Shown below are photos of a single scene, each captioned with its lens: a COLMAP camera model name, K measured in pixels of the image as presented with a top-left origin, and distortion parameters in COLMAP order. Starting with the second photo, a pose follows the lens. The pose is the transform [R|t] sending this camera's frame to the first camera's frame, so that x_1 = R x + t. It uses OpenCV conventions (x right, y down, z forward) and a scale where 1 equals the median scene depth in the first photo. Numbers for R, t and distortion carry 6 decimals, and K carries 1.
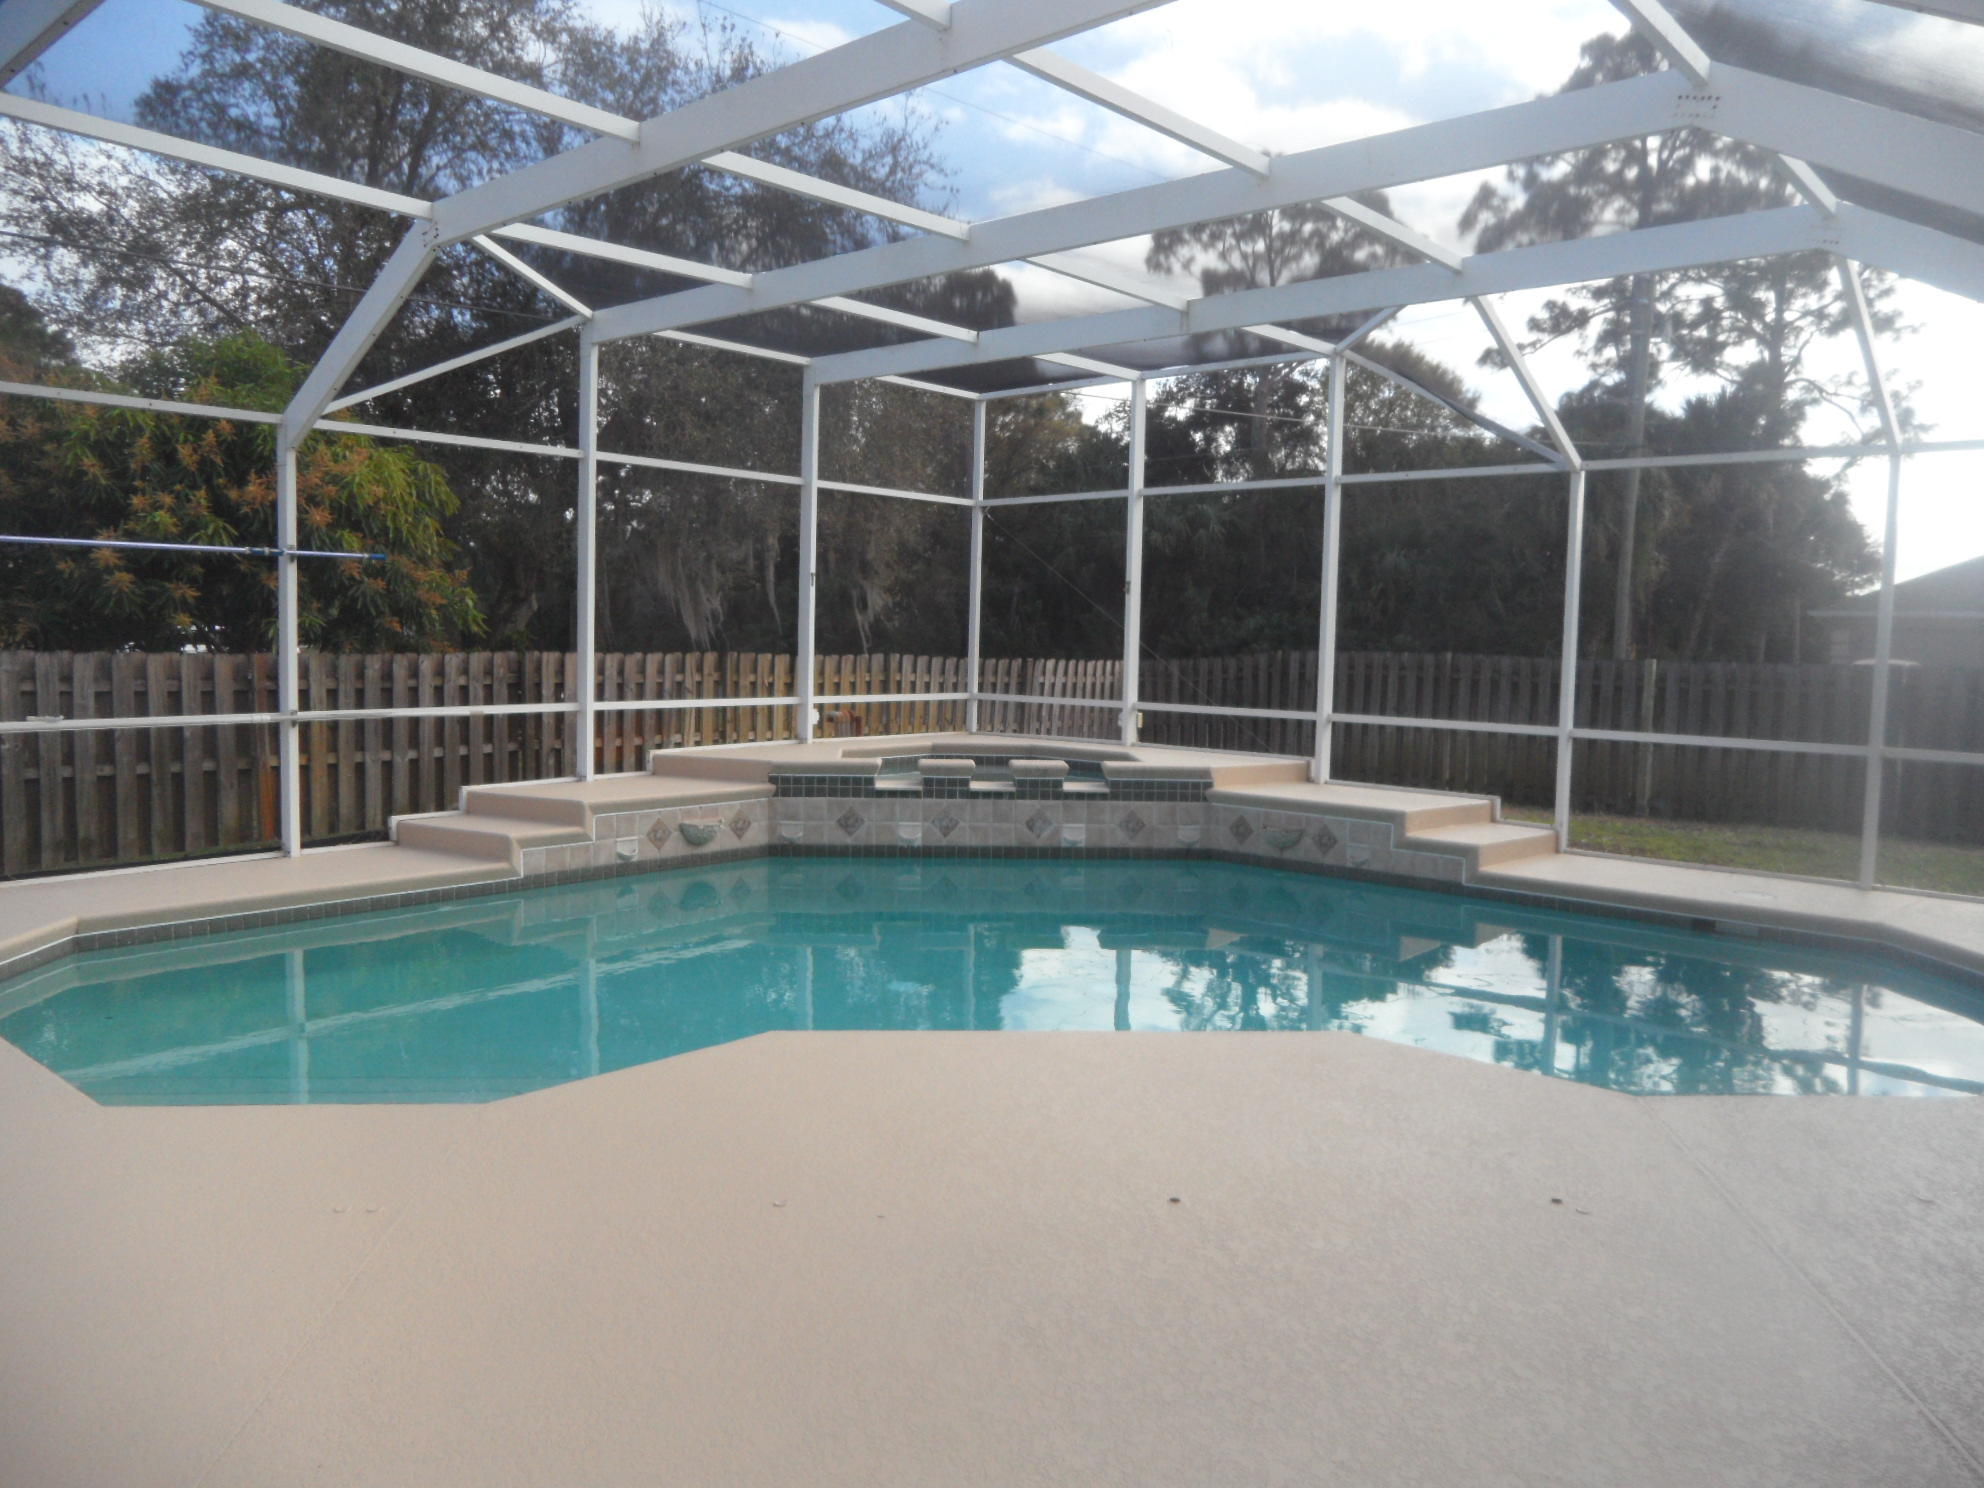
lens RADIAL K [[1432.7, 0, 992.0], [0, 1432.7, 744.0], [0, 0, 1]] dist [-0.063969, 0.081698]
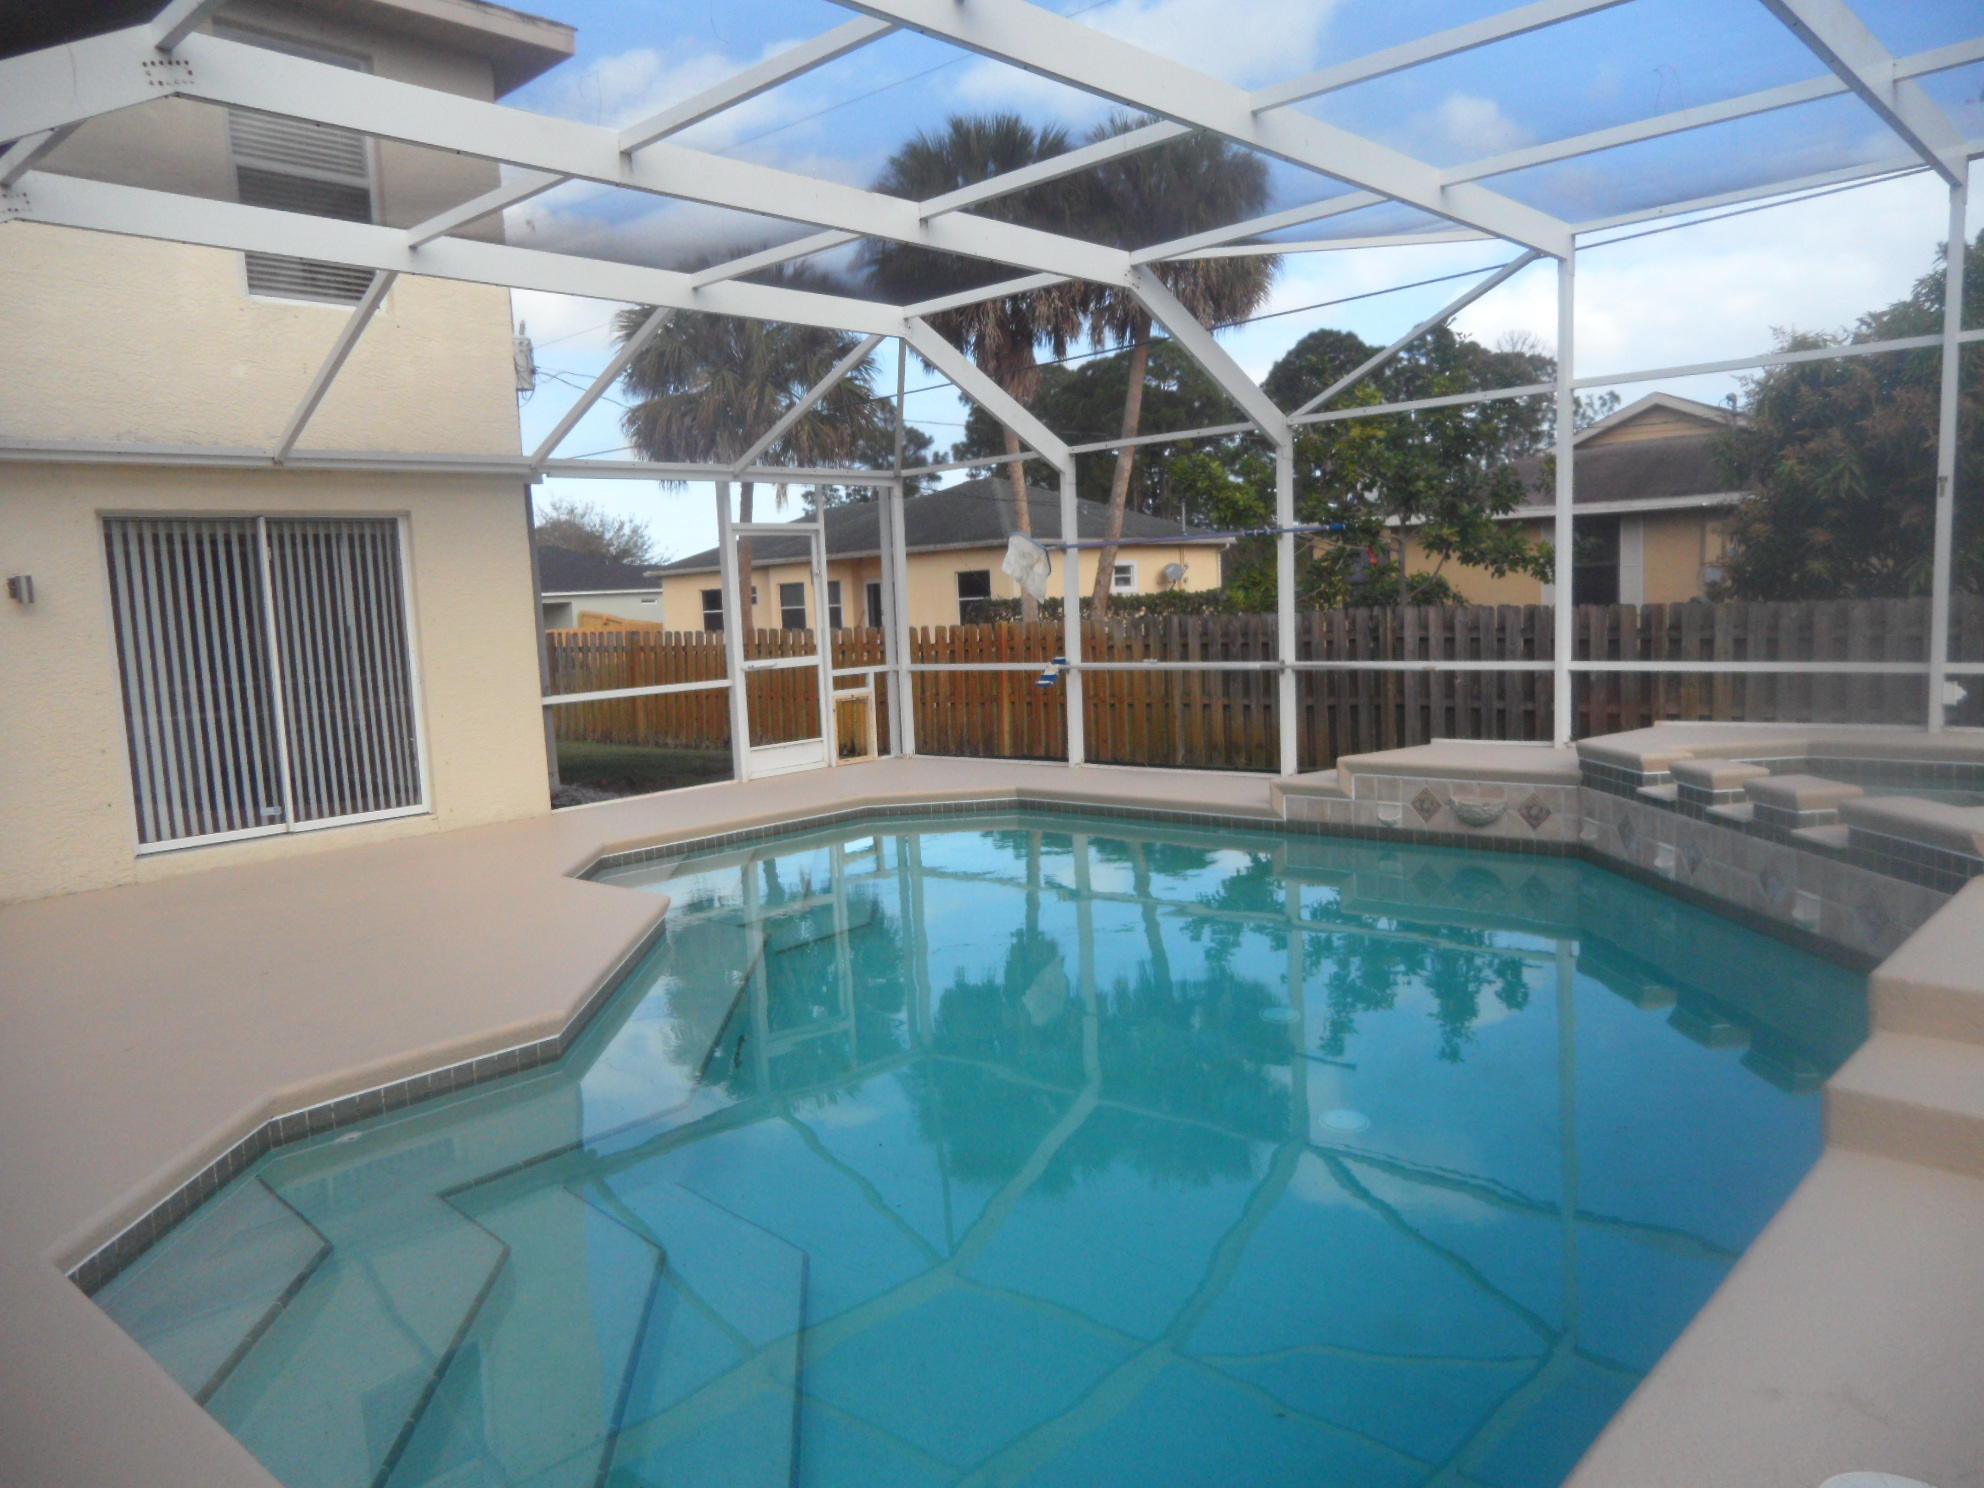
lens RADIAL K [[1406.5, 0, 992.0], [0, 1406.5, 744.0], [0, 0, 1]] dist [0.000012, -0.000221]
pose [[0.002268, 0.091705, -0.995784, 0.636049], [-0.038089, 0.995072, 0.091552, -0.046995], [0.999272, 0.037720, 0.005750, 0.657192]]
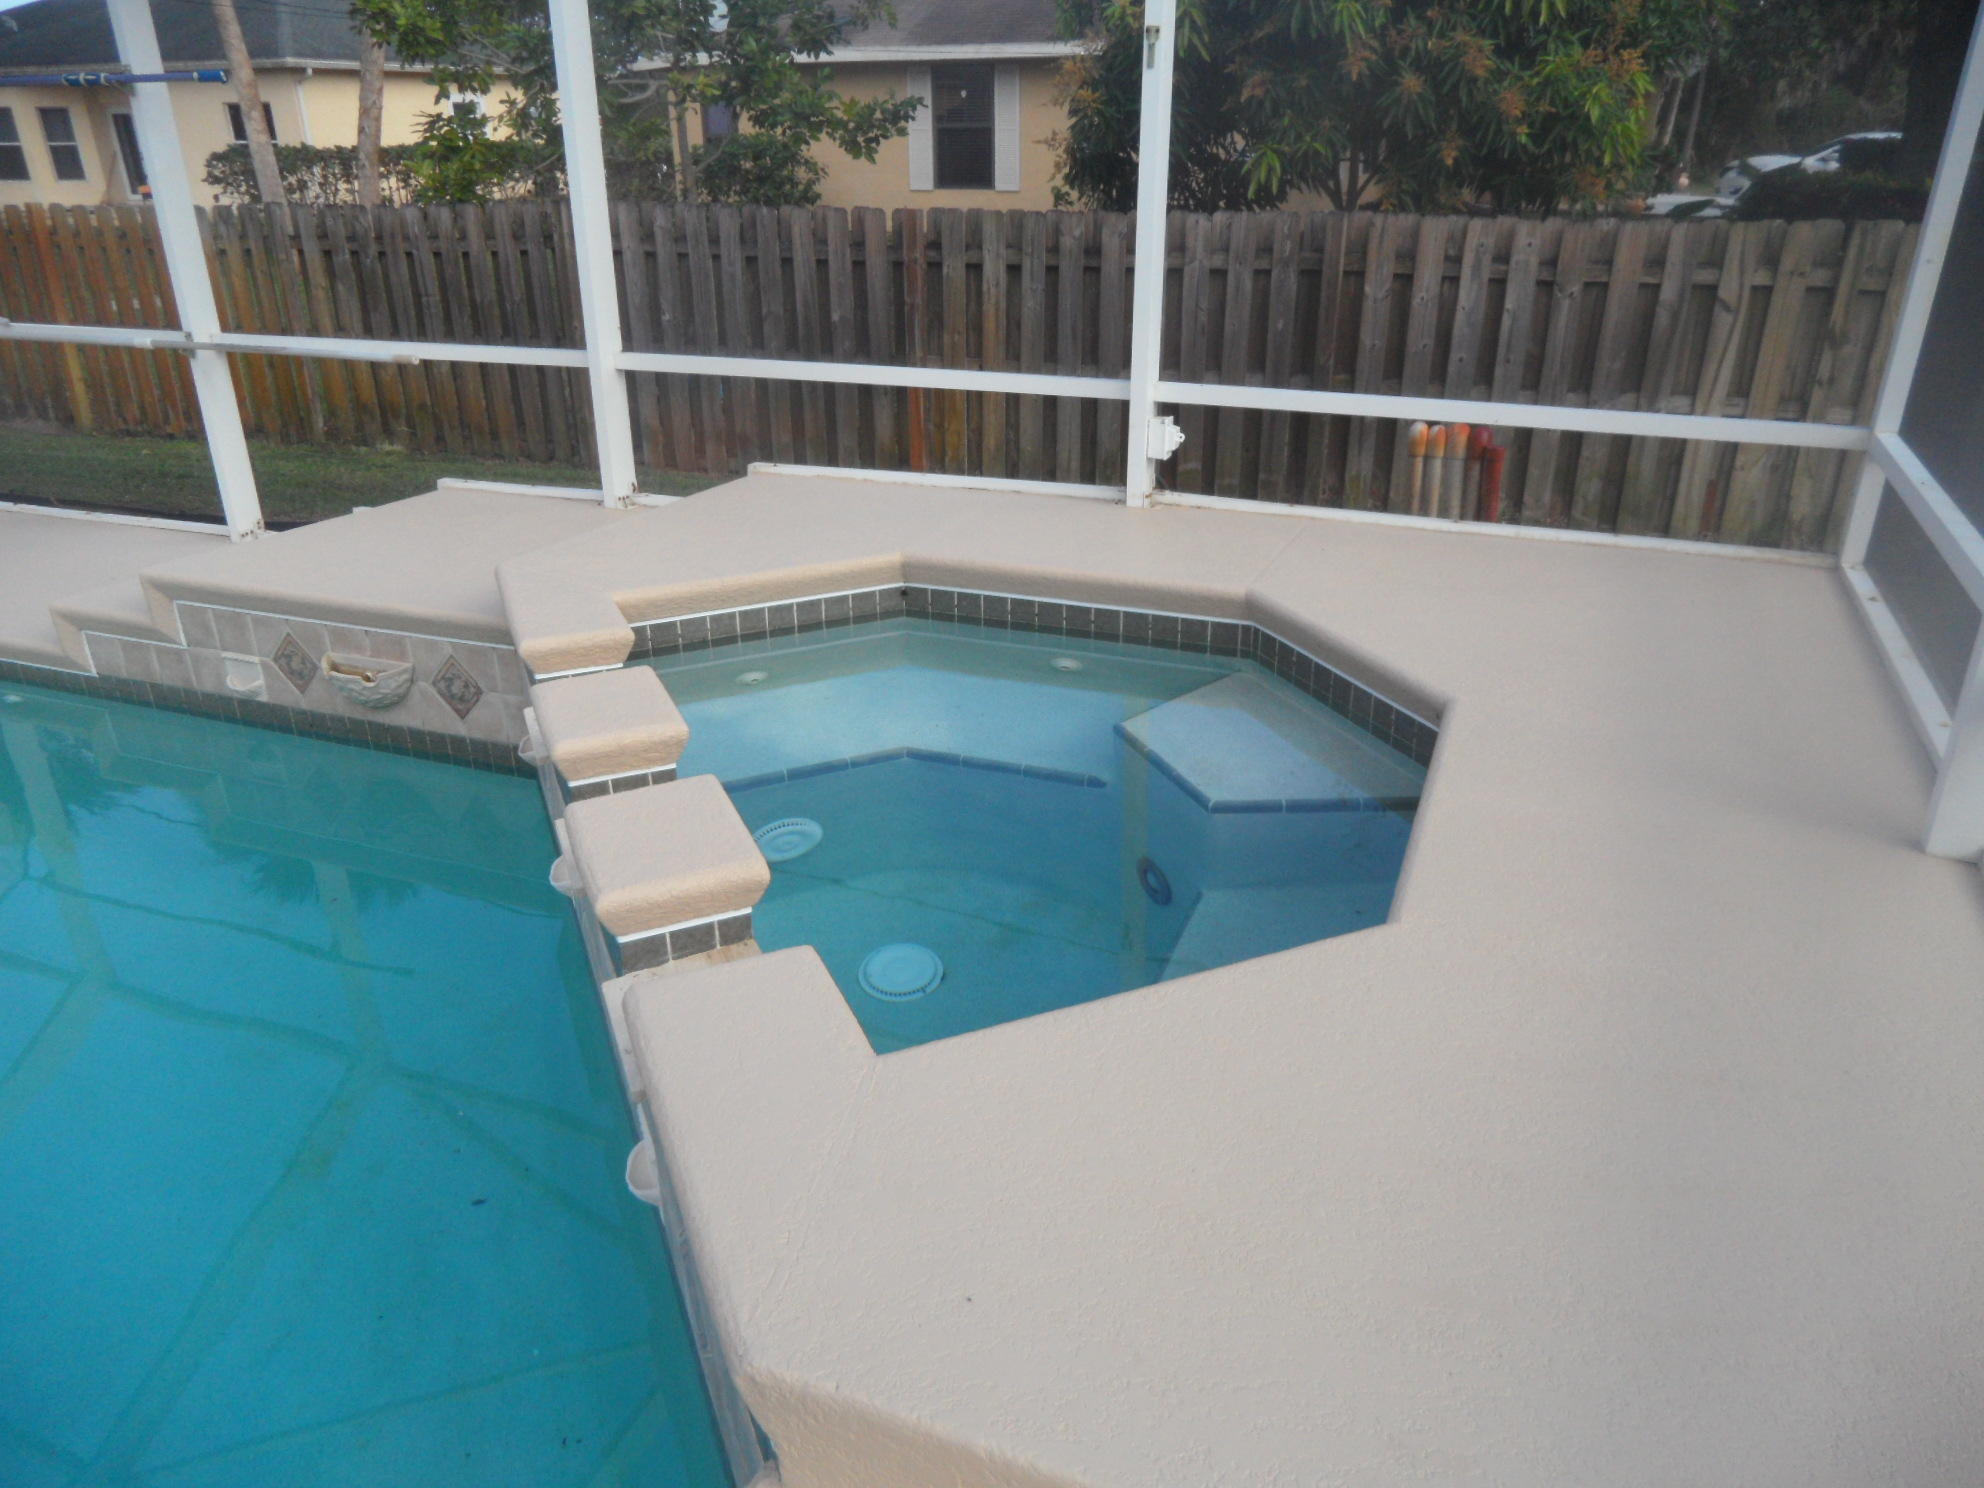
lens RADIAL K [[1432.7, 0, 992.0], [0, 1432.7, 744.0], [0, 0, 1]] dist [-0.063969, 0.081698]
pose [[0.348615, 0.361863, -0.864594, 0.265685], [-0.058796, 0.929090, 0.365150, -0.097295], [0.935420, -0.076462, 0.345171, 0.979393]]
